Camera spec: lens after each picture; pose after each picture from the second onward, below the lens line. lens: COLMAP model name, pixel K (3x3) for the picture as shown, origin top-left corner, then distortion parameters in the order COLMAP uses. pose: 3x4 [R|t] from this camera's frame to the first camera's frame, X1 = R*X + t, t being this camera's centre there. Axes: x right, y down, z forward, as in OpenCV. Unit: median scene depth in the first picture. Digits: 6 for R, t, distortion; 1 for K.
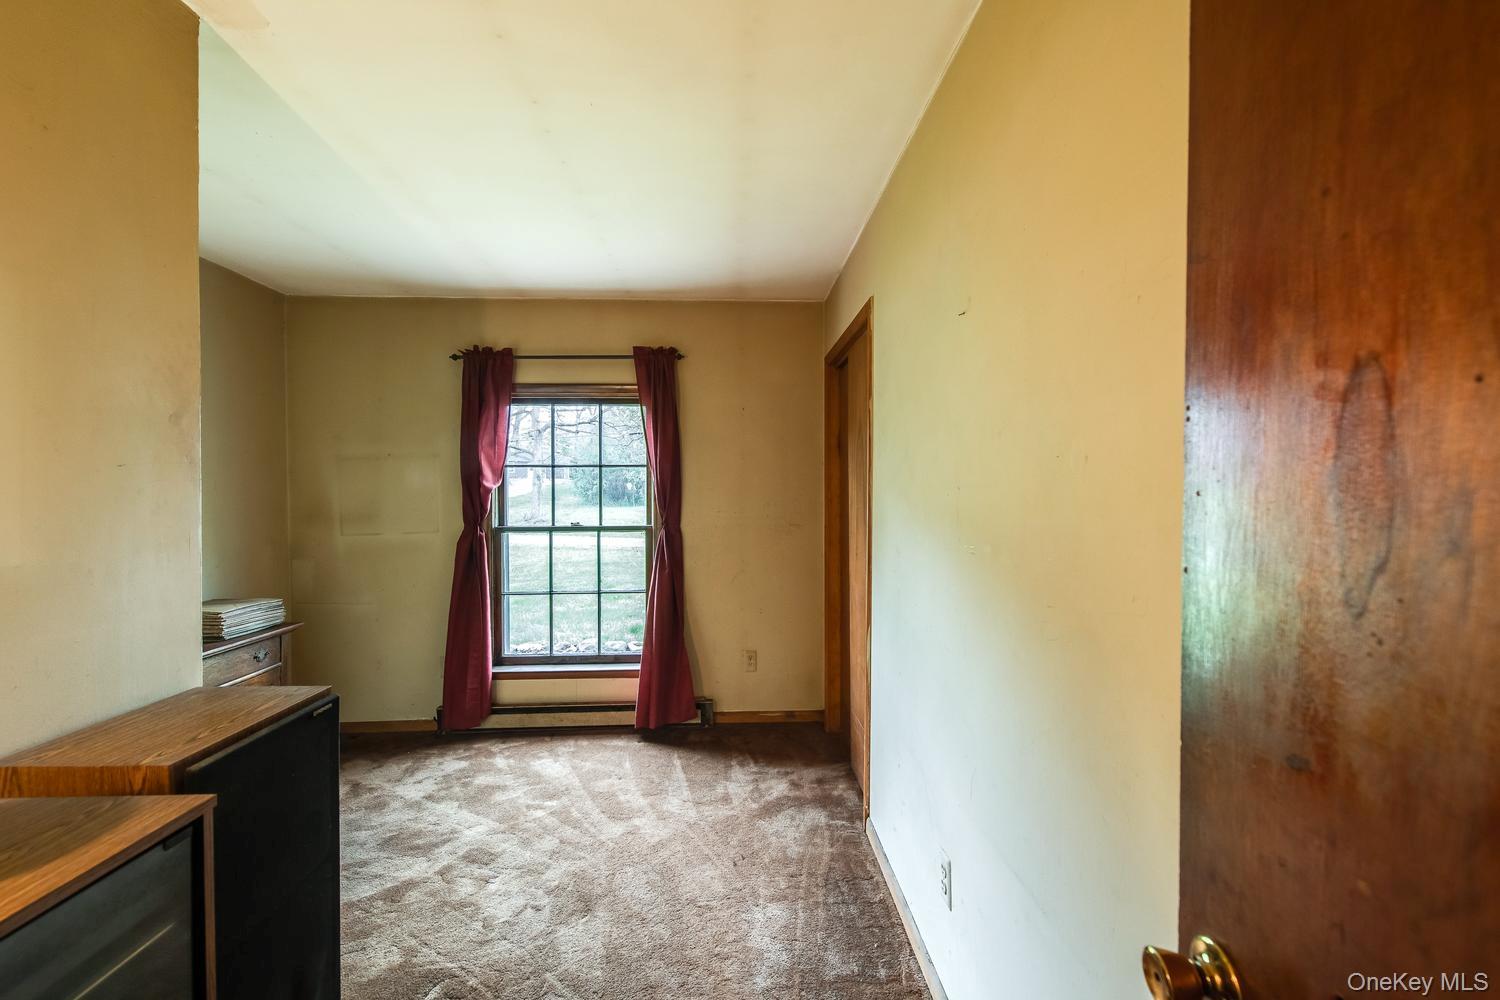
lens RADIAL K [[586.9, 0, 749.6], [0, 586.9, 499.1], [0, 0, 1]] dist [-0.000707, 0.000050]
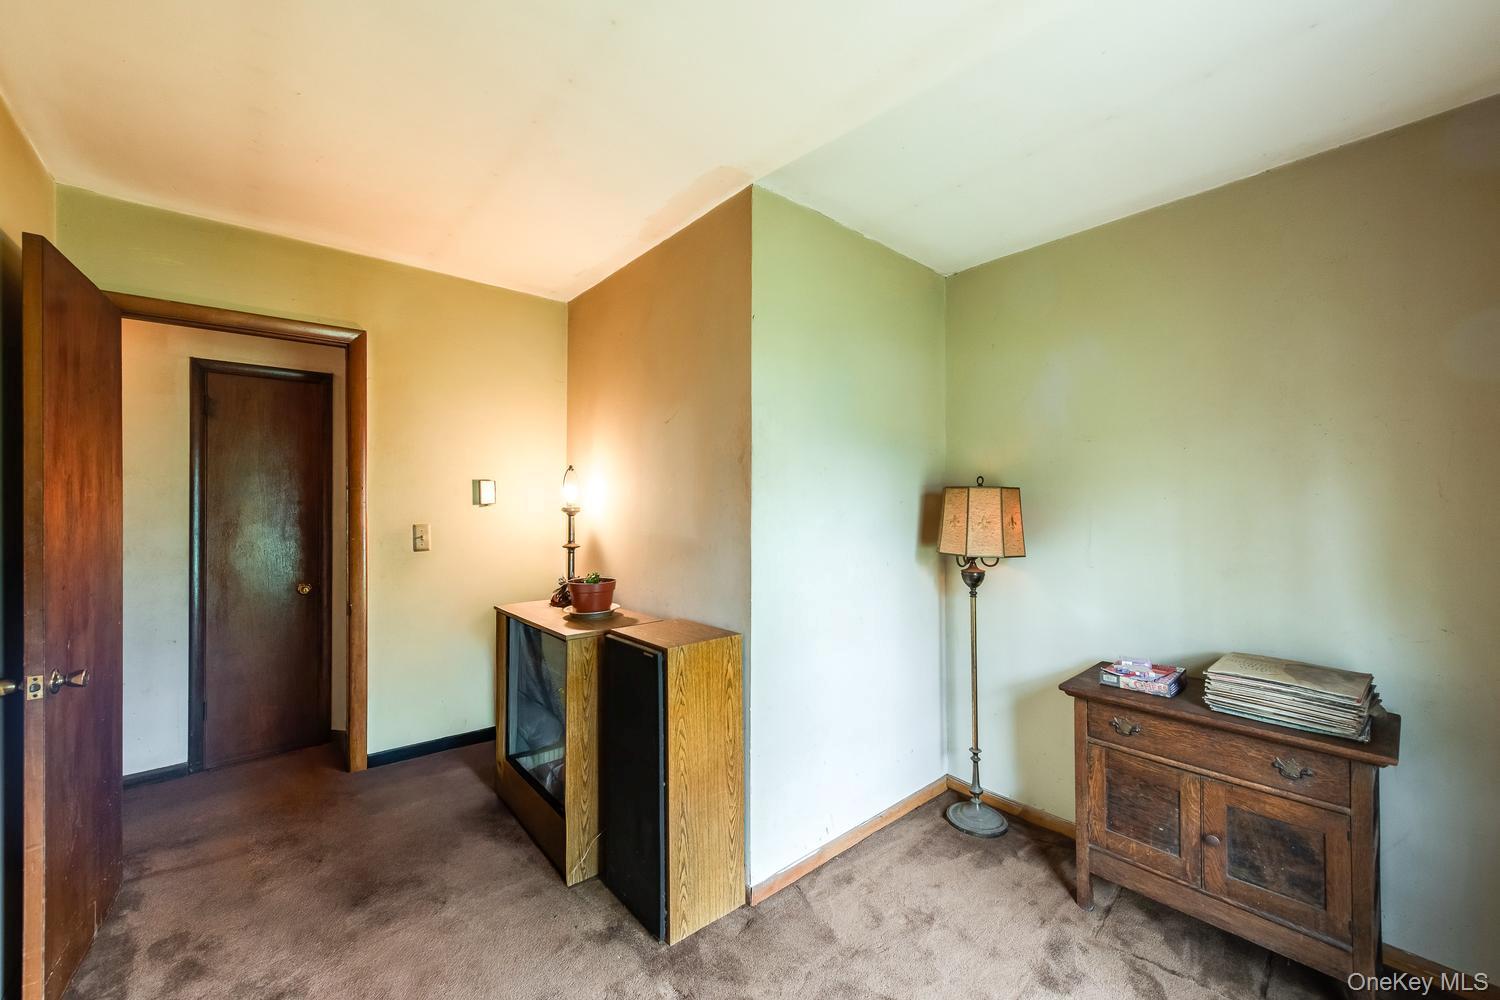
lens RADIAL K [[586.9, 0, 749.6], [0, 586.9, 500.6], [0, 0, 1]] dist [-0.000707, 0.000050]
pose [[-0.786714, -0.003314, -0.617309, -0.010691], [-0.002235, 0.999994, -0.002520, -0.011641], [0.617314, -0.000603, -0.786717, 1.168830]]
